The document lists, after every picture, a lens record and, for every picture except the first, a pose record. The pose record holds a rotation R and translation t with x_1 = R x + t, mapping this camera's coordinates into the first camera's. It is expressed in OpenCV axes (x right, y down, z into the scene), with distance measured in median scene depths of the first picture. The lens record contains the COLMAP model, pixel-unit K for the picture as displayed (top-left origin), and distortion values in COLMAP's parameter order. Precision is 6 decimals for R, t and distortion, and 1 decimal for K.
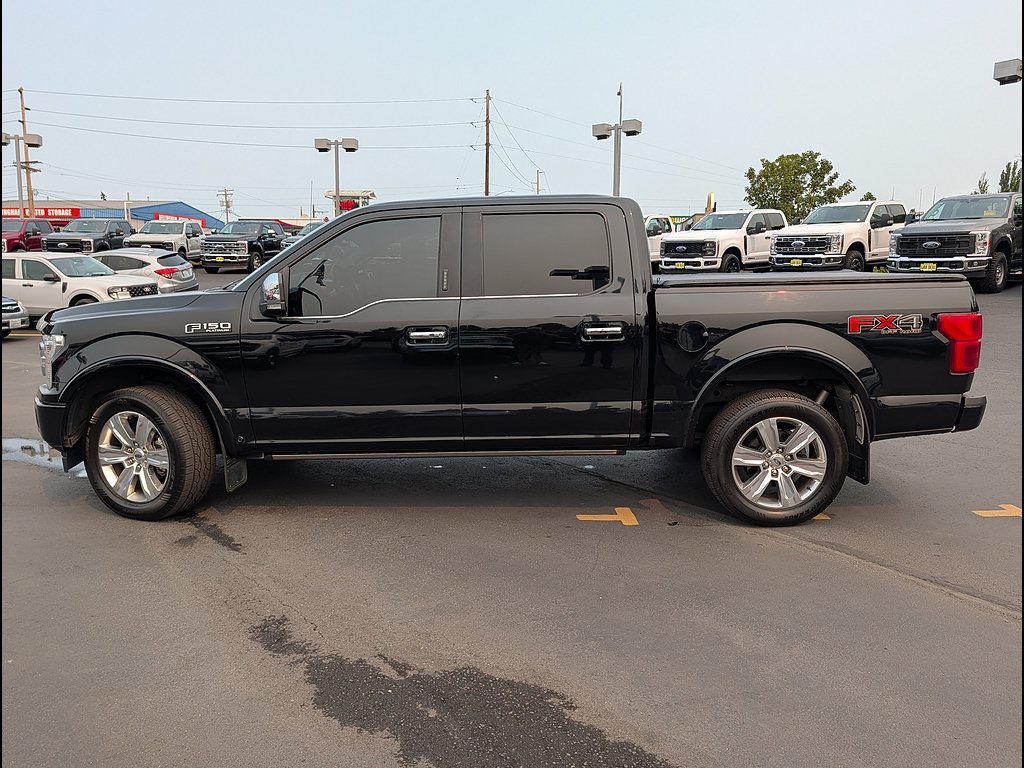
lens RADIAL K [[761.1, 0, 516.8], [0, 761.1, 383.1], [0, 0, 1]] dist [0.047442, -0.052996]
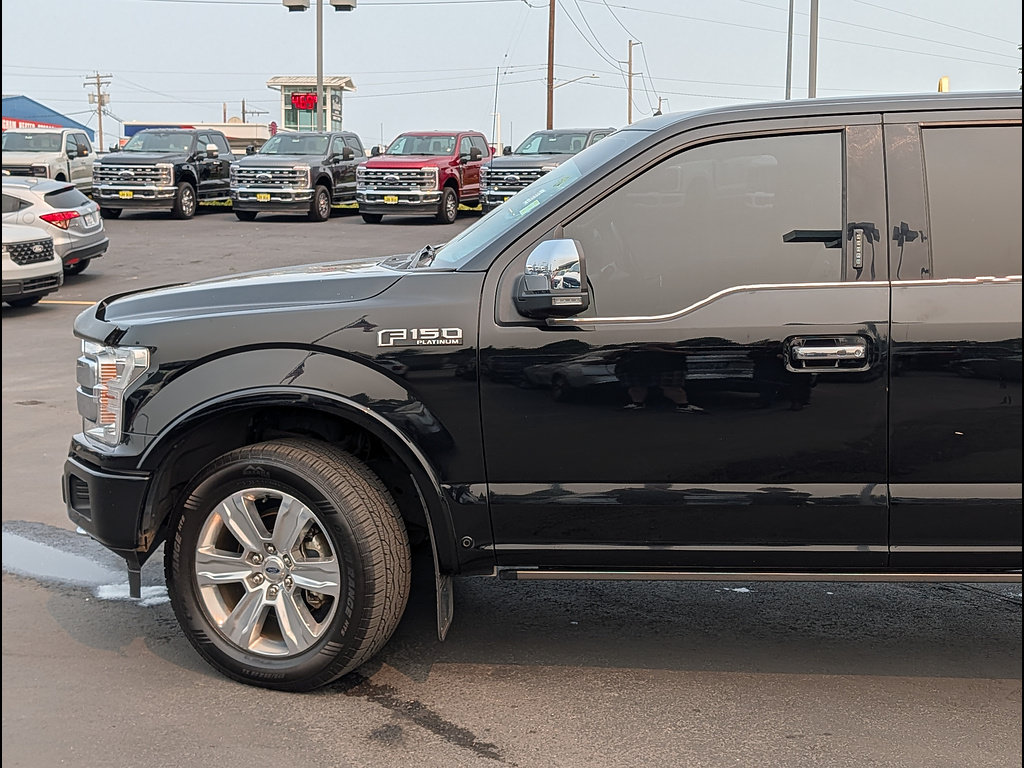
lens RADIAL K [[1313.6, 0, 509.6], [0, 1313.6, 349.7], [0, 0, 1]] dist [0.155042, -0.492782]
pose [[0.999172, 0.006321, -0.040188, -0.287512], [-0.008015, 0.999081, -0.042110, -0.022923], [0.039885, 0.042397, 0.998304, 0.063131]]
